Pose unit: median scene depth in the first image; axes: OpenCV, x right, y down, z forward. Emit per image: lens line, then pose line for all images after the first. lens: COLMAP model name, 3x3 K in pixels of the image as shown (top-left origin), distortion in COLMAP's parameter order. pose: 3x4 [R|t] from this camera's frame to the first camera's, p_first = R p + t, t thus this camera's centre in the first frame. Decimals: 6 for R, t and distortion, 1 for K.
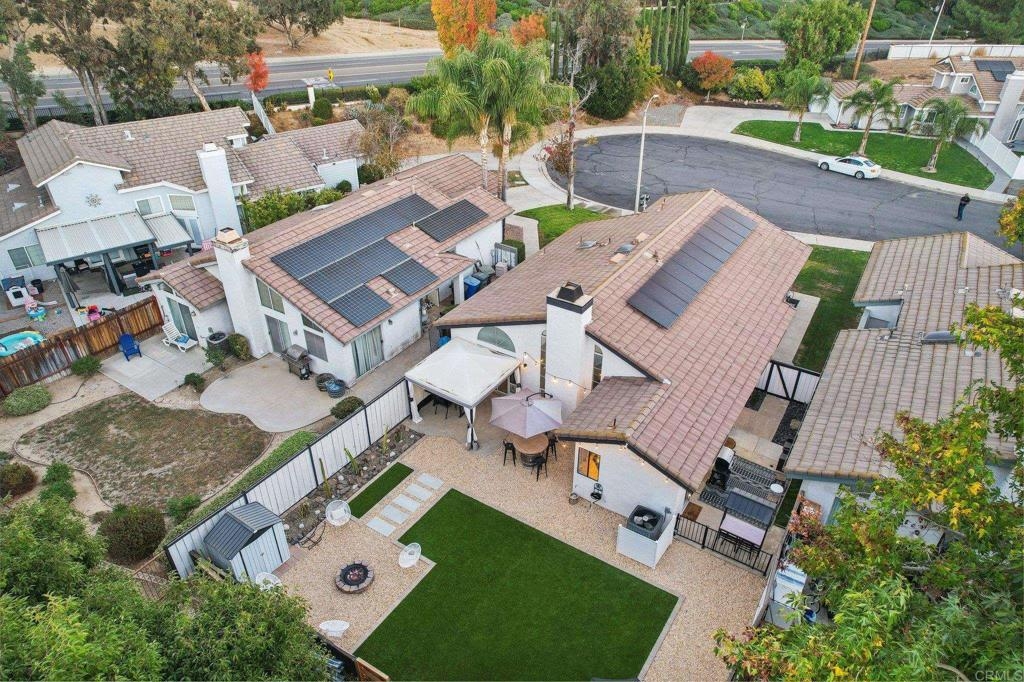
lens RADIAL K [[658.7, 0, 512.0], [0, 658.7, 341.0], [0, 0, 1]] dist [-0.080521, 0.077499]
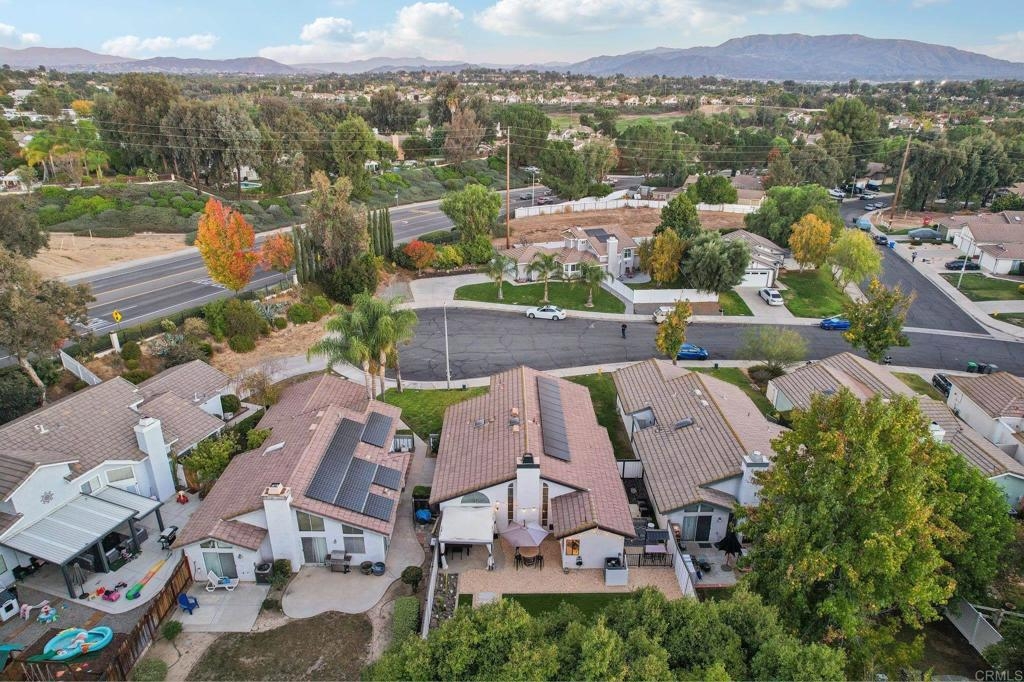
lens RADIAL K [[658.7, 0, 512.0], [0, 658.7, 341.0], [0, 0, 1]] dist [-0.080521, 0.077499]
pose [[0.836514, -0.203364, 0.508810, -0.589452], [0.290018, 0.952170, -0.096238, -0.163684], [-0.464902, 0.228069, 0.855483, -0.424875]]
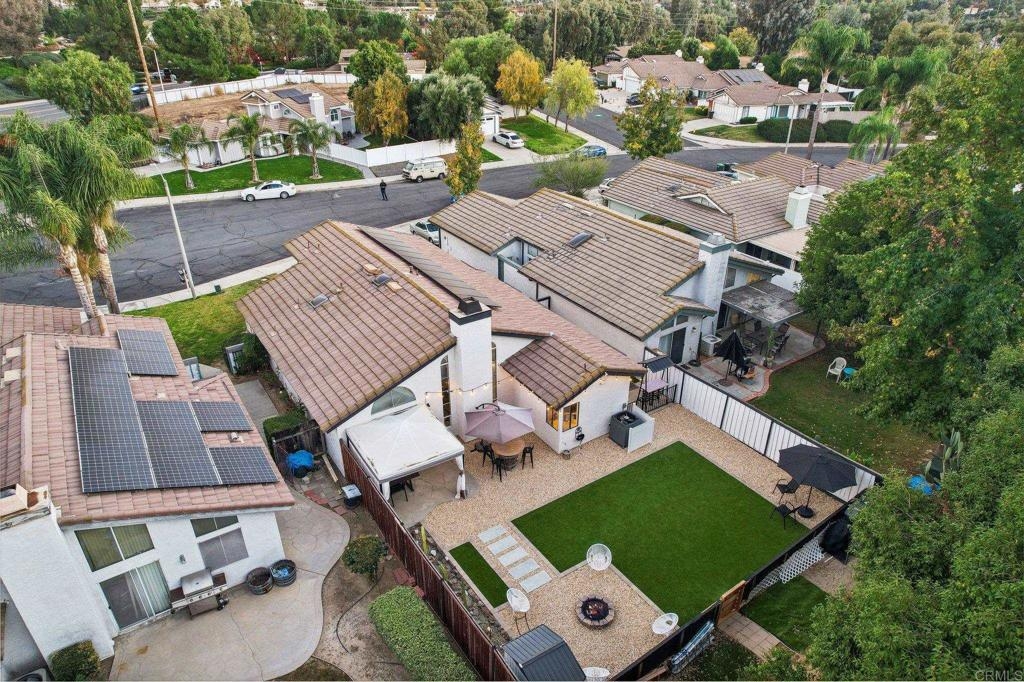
lens RADIAL K [[658.7, 0, 512.0], [0, 658.7, 341.0], [0, 0, 1]] dist [-0.080521, 0.077499]
pose [[0.397962, -0.433279, 0.808639, -0.592837], [0.486195, 0.847088, 0.214606, -0.168767], [-0.777972, 0.307751, 0.547767, 0.277337]]
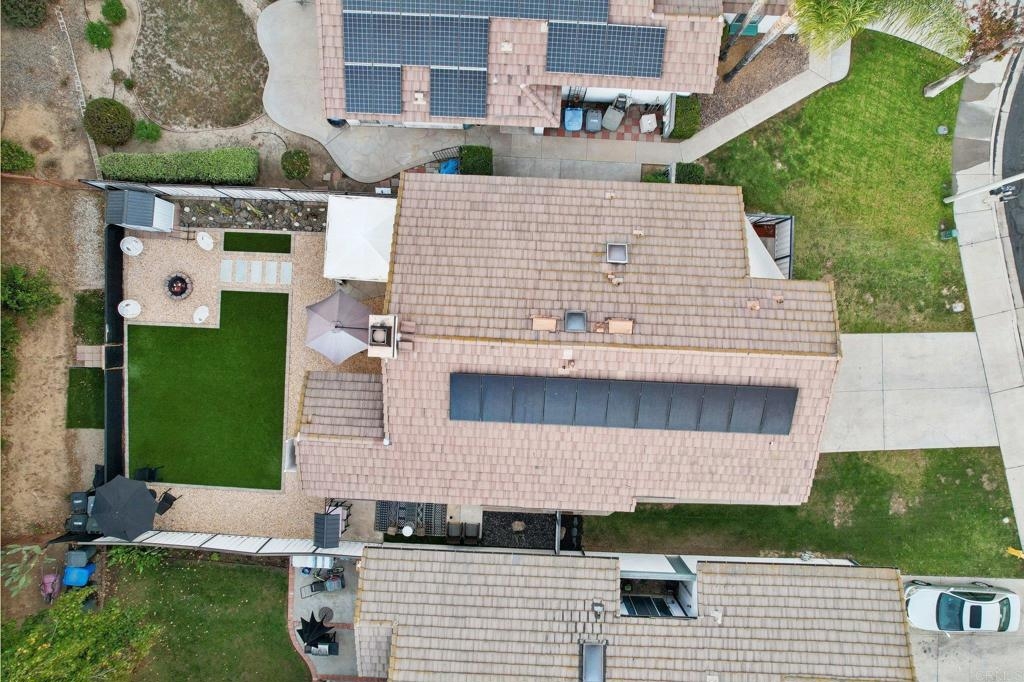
lens RADIAL K [[658.7, 0, 512.0], [0, 658.7, 341.0], [0, 0, 1]] dist [-0.080521, 0.077499]
pose [[0.504665, 0.863293, 0.006288, 0.139635], [-0.458262, 0.261704, 0.849416, -0.730172], [0.731649, -0.431551, 0.527687, 0.477573]]
